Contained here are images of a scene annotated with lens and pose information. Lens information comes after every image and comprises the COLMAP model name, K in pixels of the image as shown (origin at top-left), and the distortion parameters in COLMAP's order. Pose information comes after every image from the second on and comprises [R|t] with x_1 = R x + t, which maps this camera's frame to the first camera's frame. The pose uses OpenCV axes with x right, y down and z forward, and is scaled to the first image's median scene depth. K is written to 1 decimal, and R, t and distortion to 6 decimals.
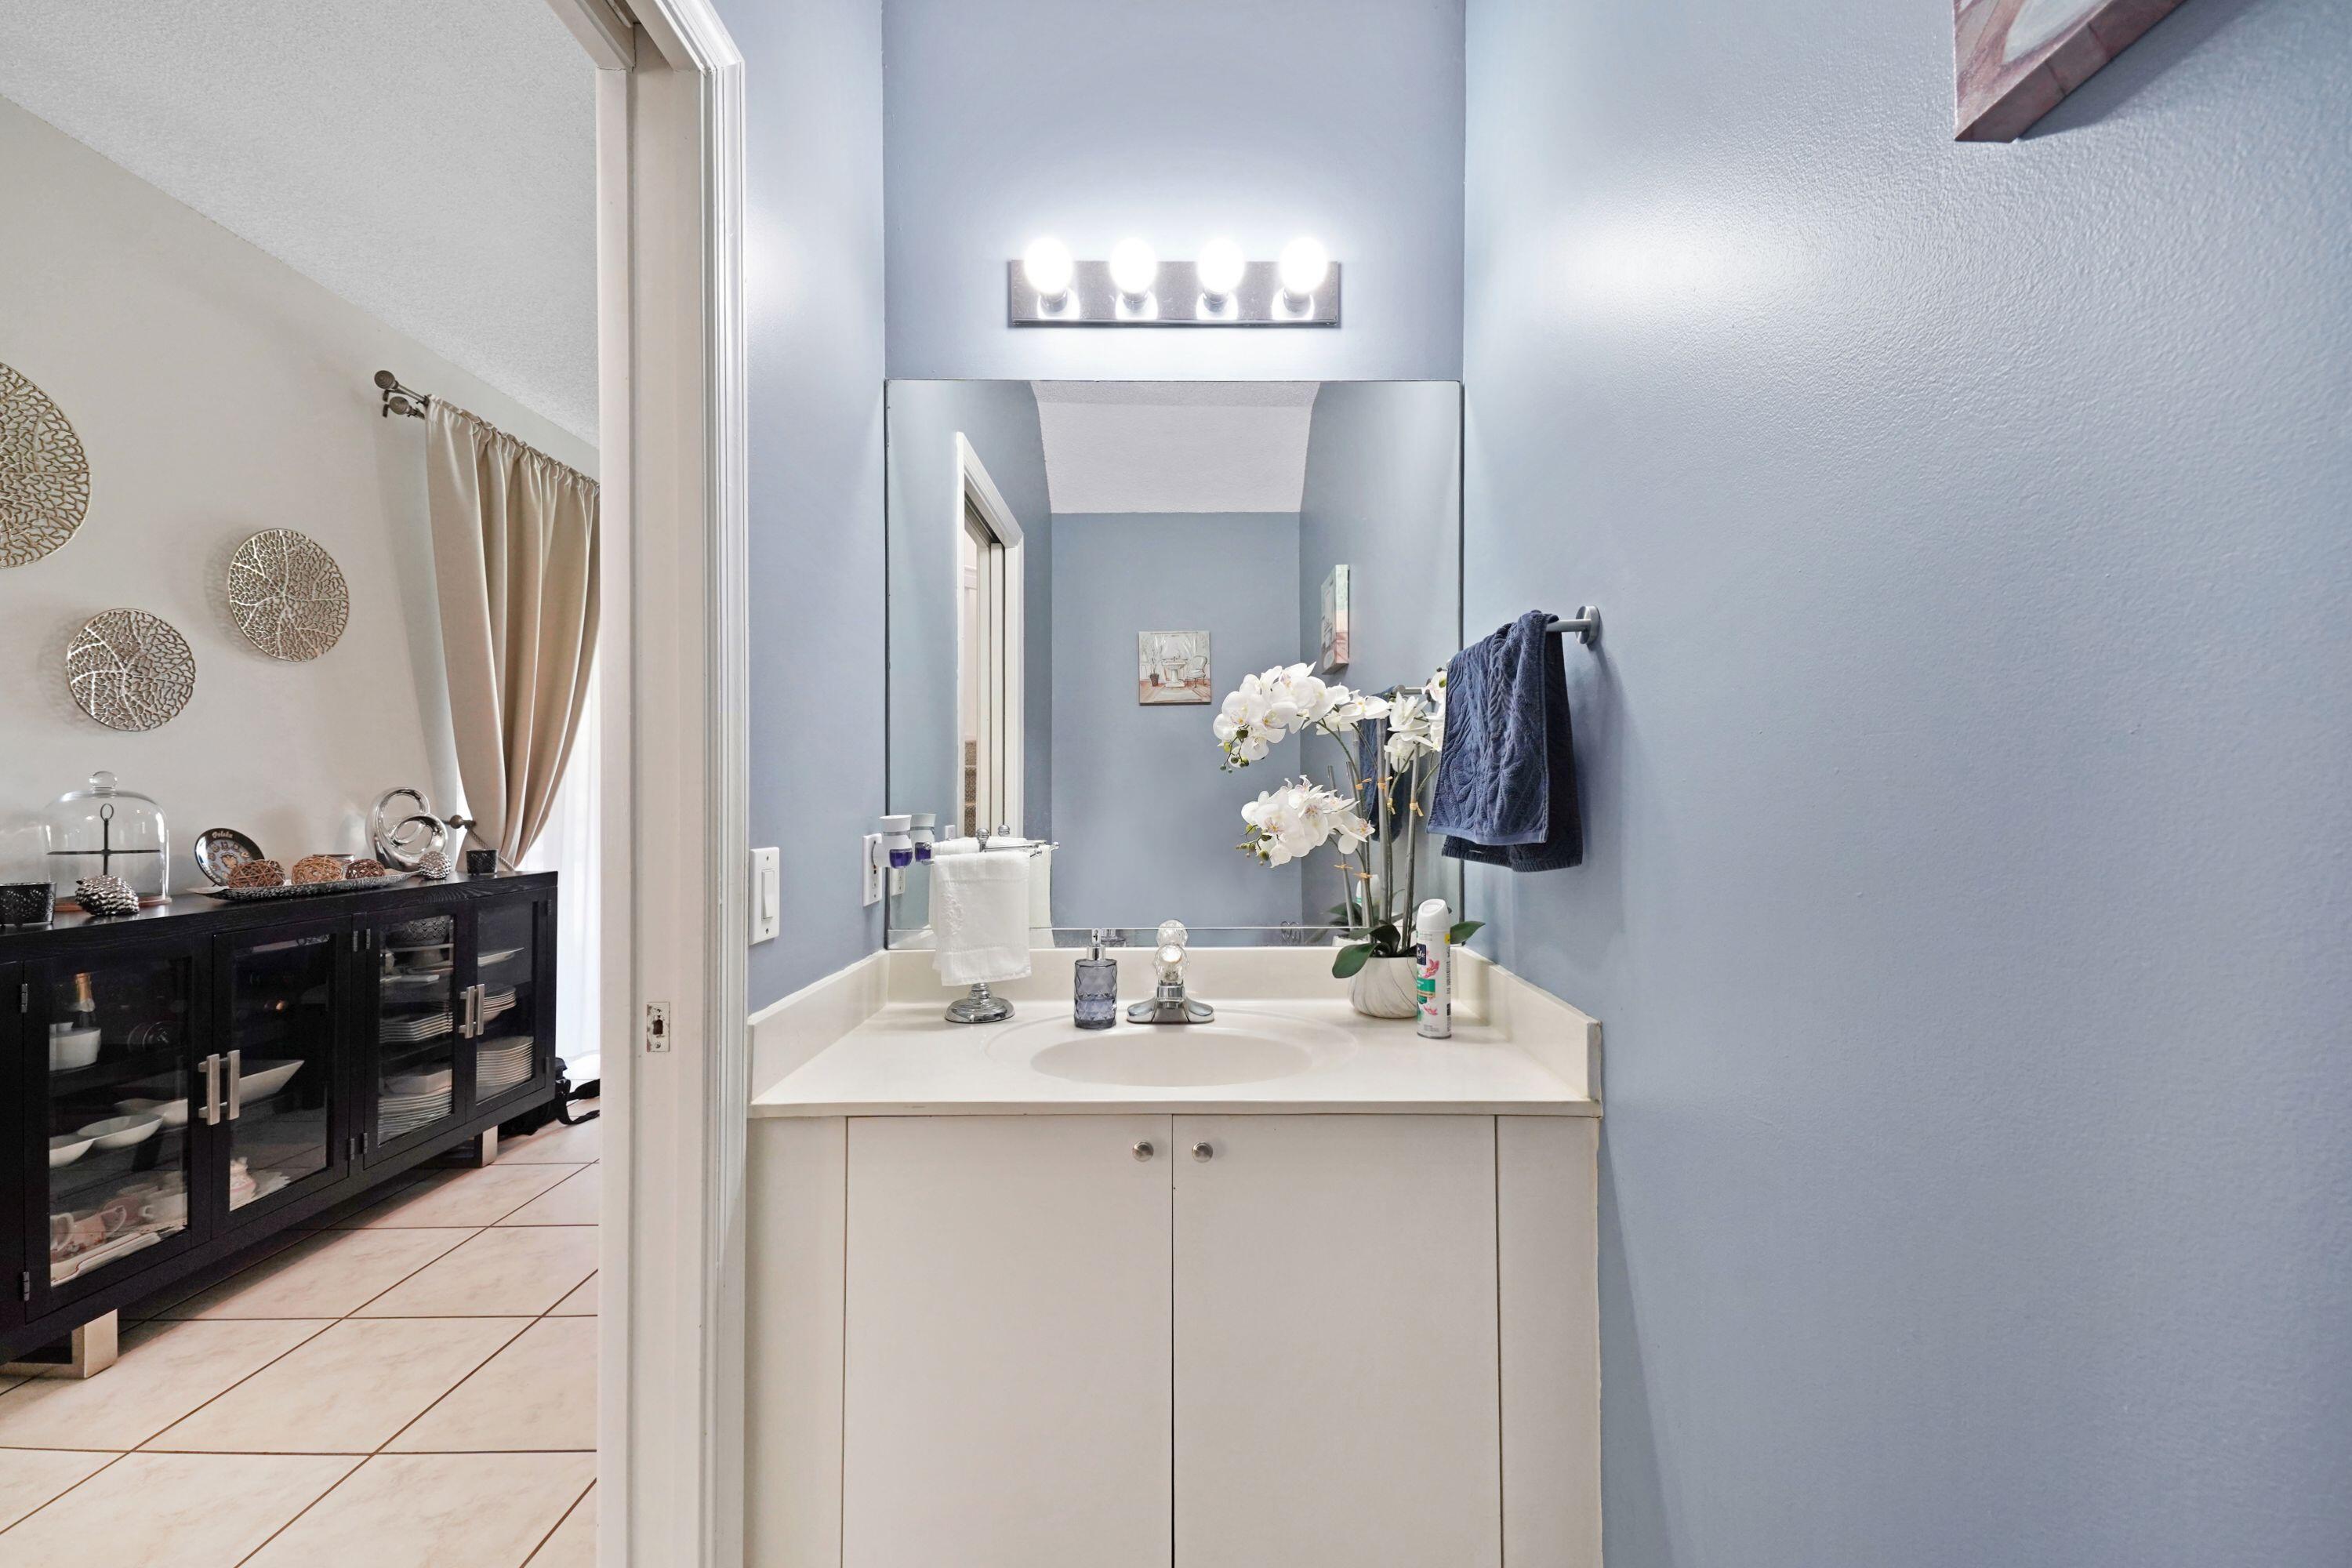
lens RADIAL K [[1000.1, 0, 1167.7], [0, 1000.1, 783.4], [0, 0, 1]] dist [-0.003959, -0.000306]
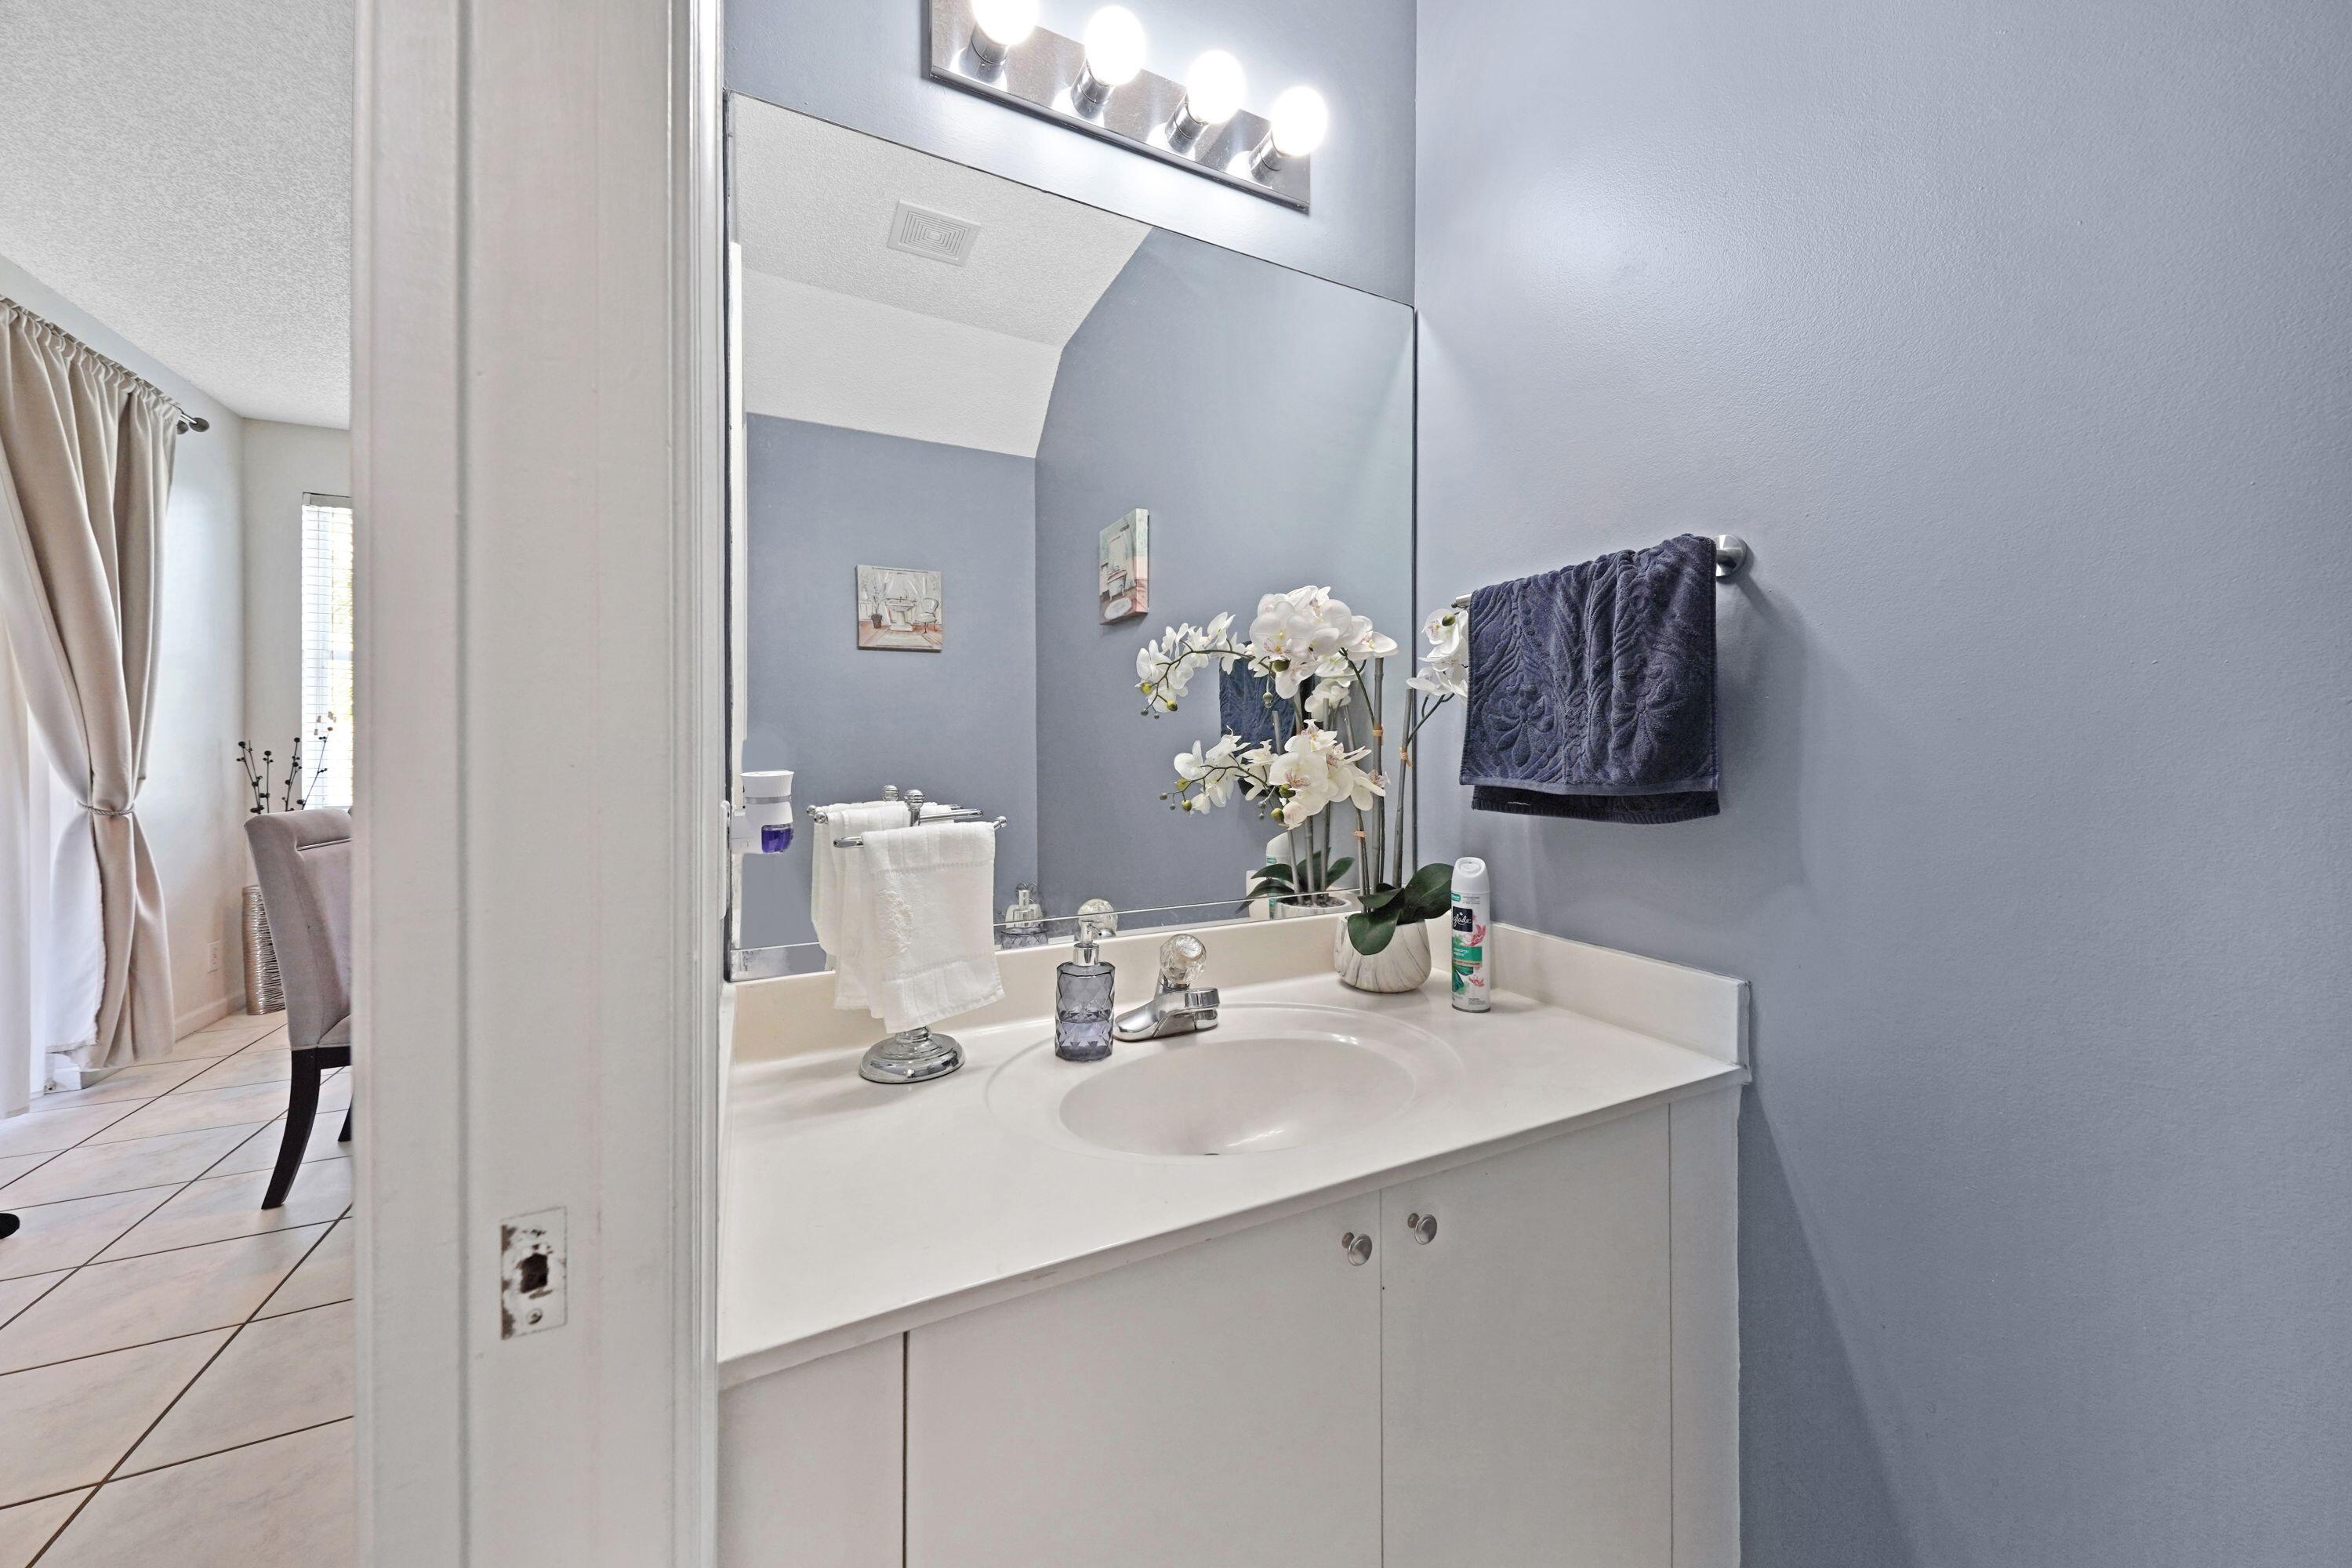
lens RADIAL K [[884.9, 0, 1180.4], [0, 884.9, 752.6], [0, 0, 1]] dist [-0.001962, -0.000236]
pose [[0.879937, 0.000625, 0.475091, -0.322602], [-0.003620, 0.999979, 0.005388, 0.016195], [-0.475077, -0.006461, 0.879920, 0.393593]]
